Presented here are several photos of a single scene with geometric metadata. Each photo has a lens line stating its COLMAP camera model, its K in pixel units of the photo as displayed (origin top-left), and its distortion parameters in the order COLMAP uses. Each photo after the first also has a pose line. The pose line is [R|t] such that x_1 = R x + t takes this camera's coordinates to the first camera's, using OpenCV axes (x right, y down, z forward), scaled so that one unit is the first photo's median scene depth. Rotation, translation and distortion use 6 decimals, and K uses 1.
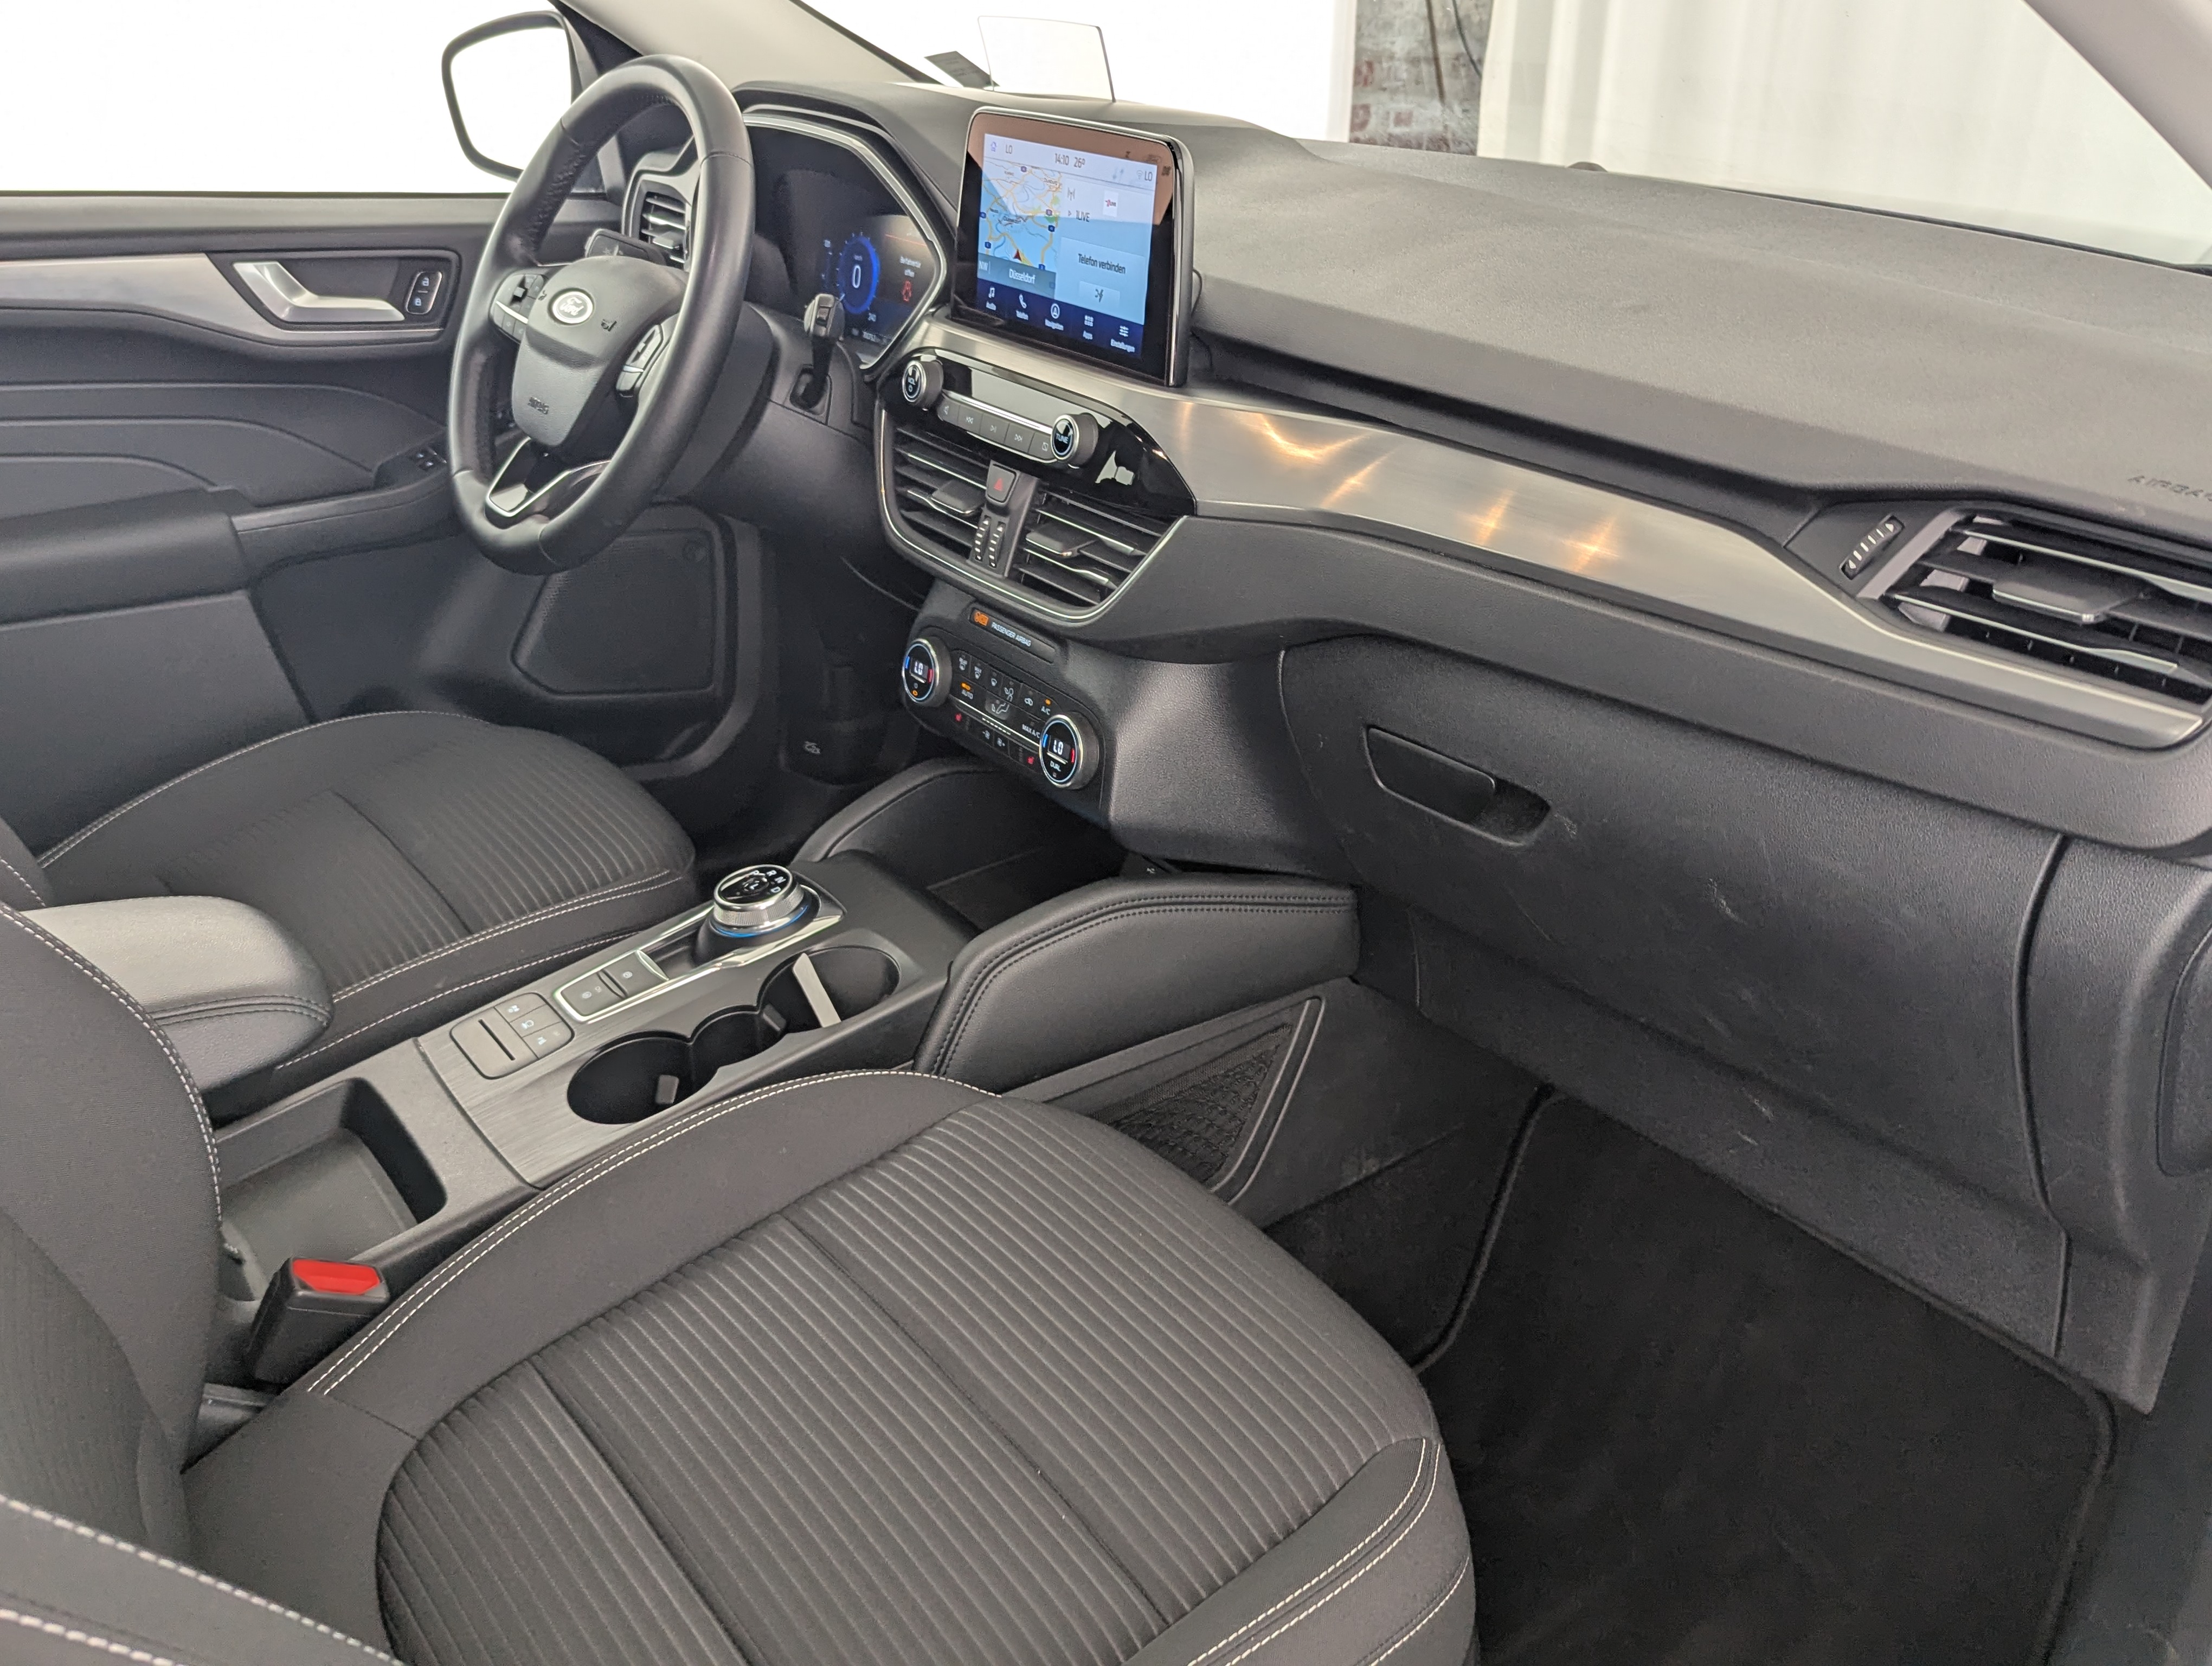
lens RADIAL K [[2028.9, 0, 1096.3], [0, 2028.9, 846.8], [0, 0, 1]] dist [0.030823, -0.049128]
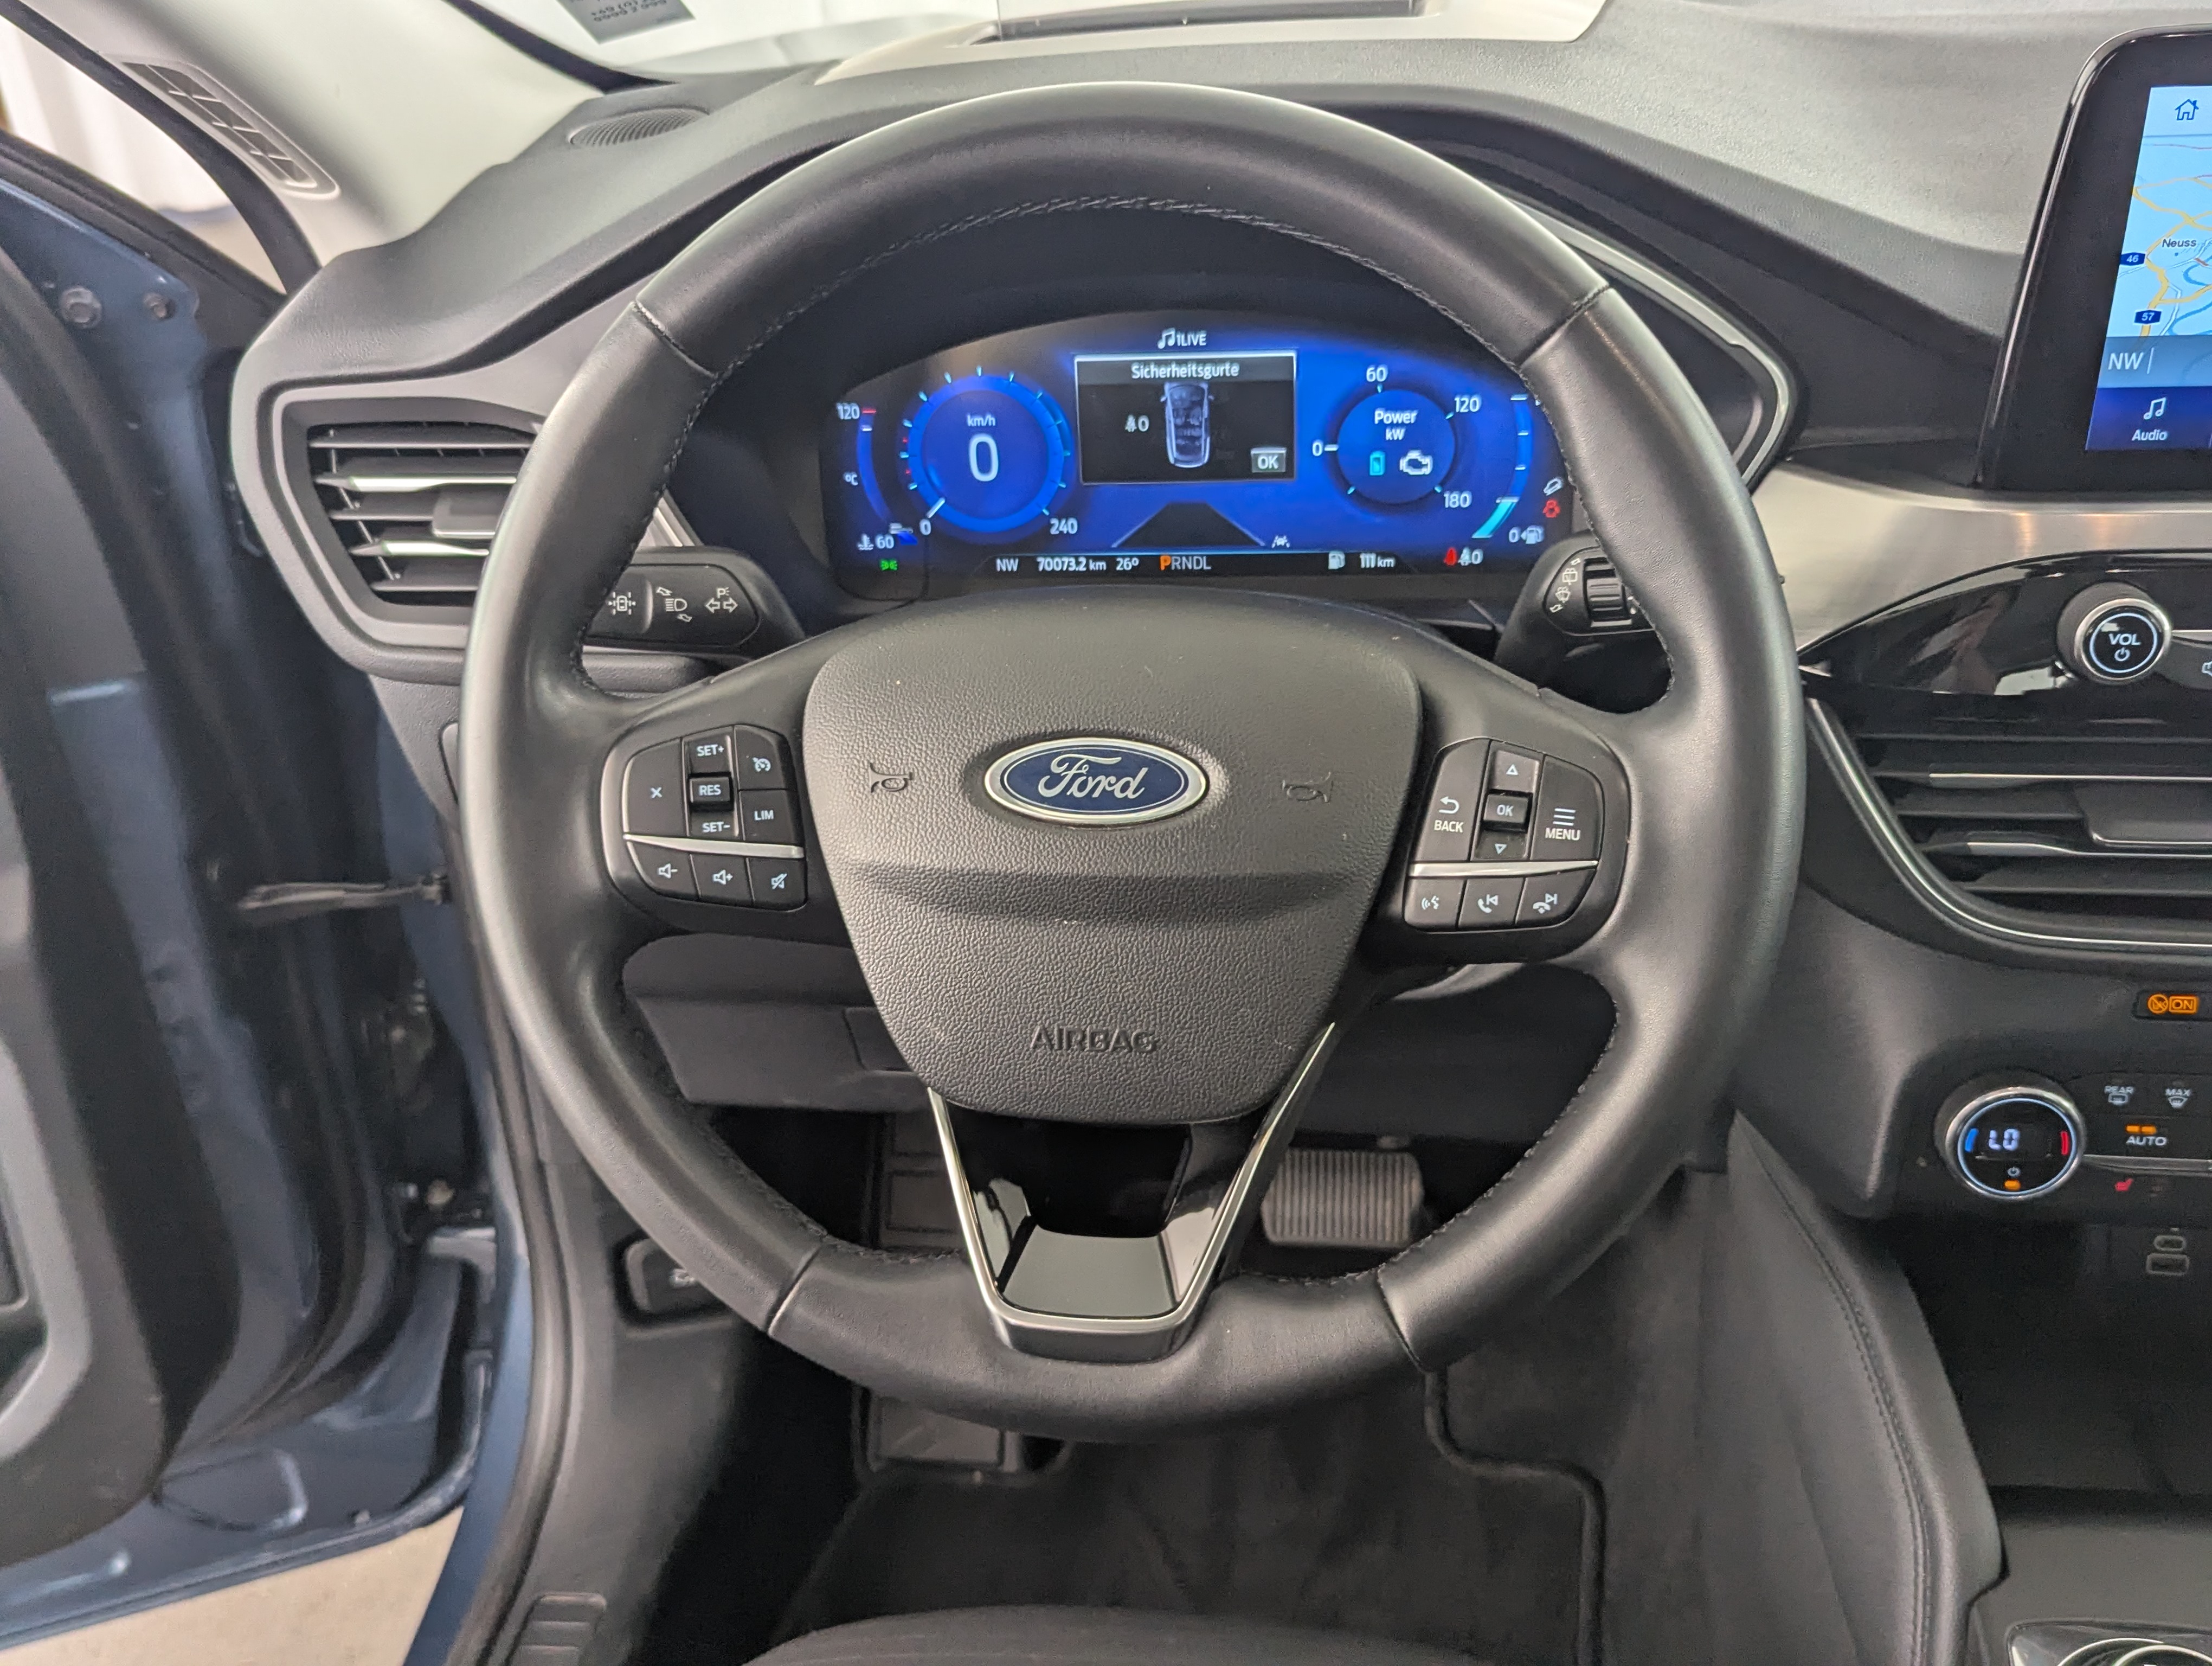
lens RADIAL K [[2028.9, 0, 1065.3], [0, 2028.9, 835.5], [0, 0, 1]] dist [0.030823, -0.049128]
pose [[0.683713, -0.432737, 0.587601, -0.569002], [0.379698, 0.898582, 0.219953, -0.394937], [-0.623190, 0.072726, 0.778682, 0.810114]]
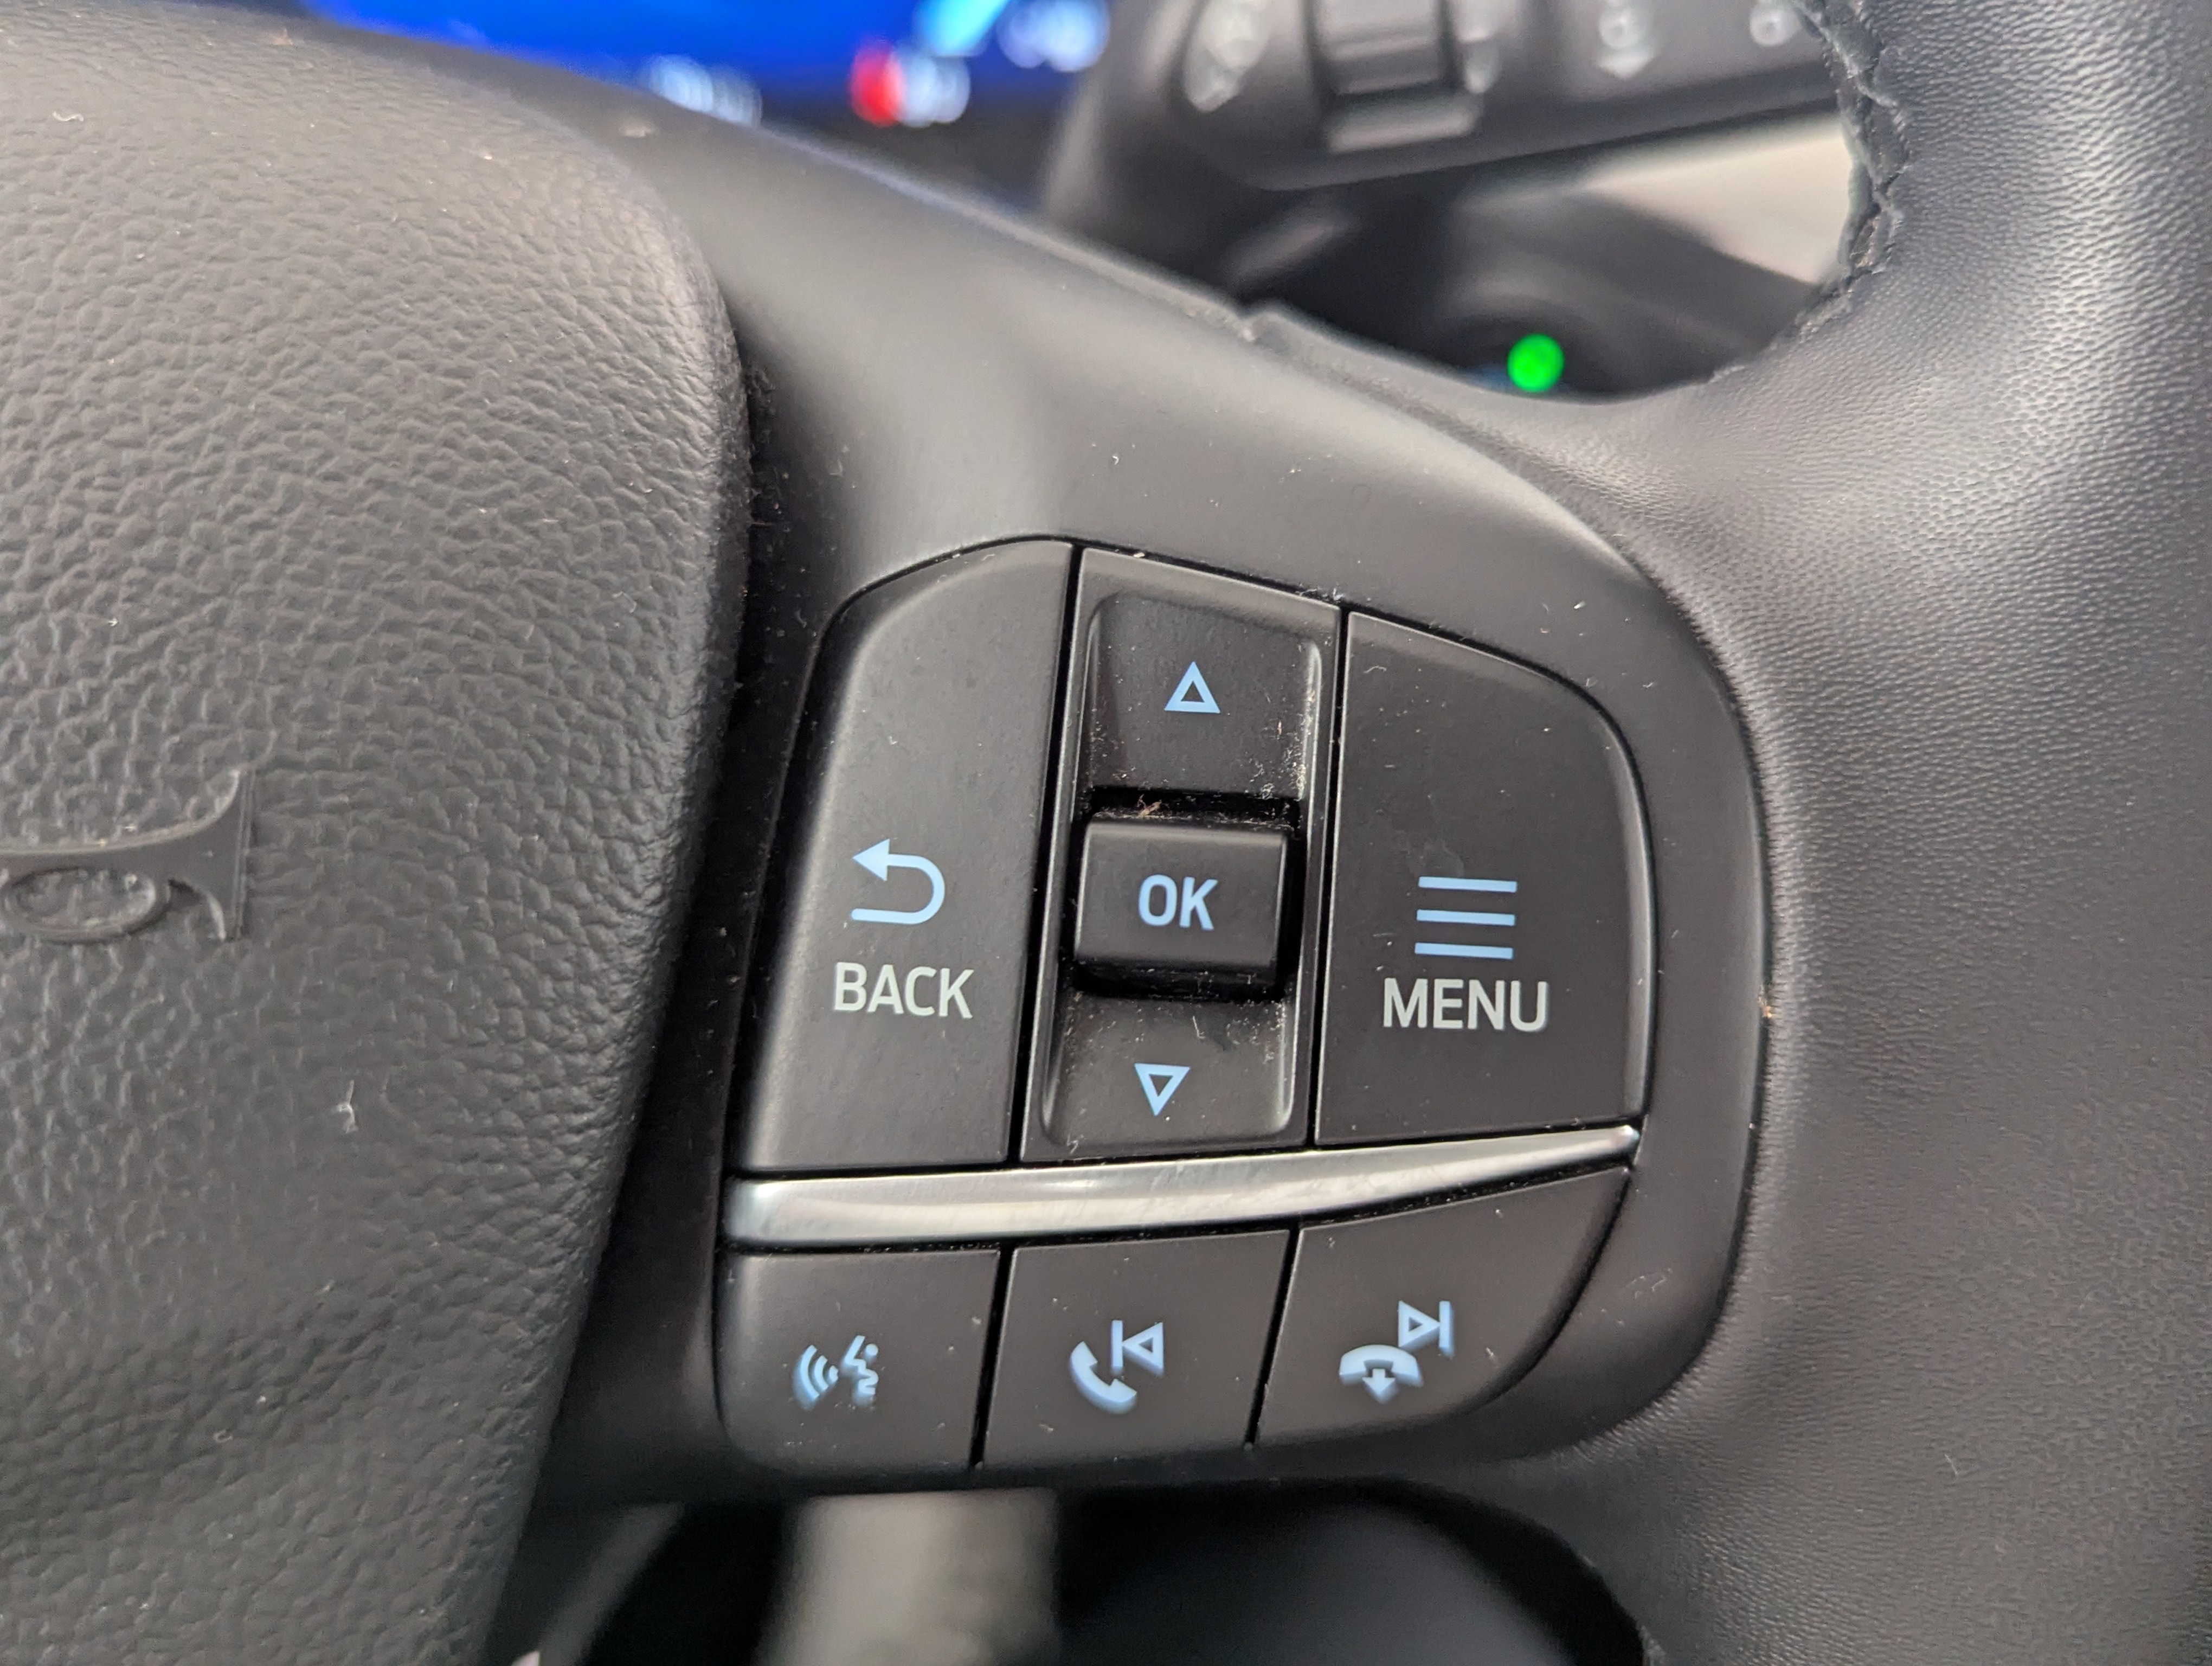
lens RADIAL K [[2028.9, 0, 1102.0], [0, 2028.9, 832.9], [0, 0, 1]] dist [0.030823, -0.049128]
pose [[0.477543, -0.536695, 0.695637, -0.303288], [0.356694, 0.841992, 0.404746, -0.305546], [-0.802946, 0.054846, 0.593523, 1.043933]]
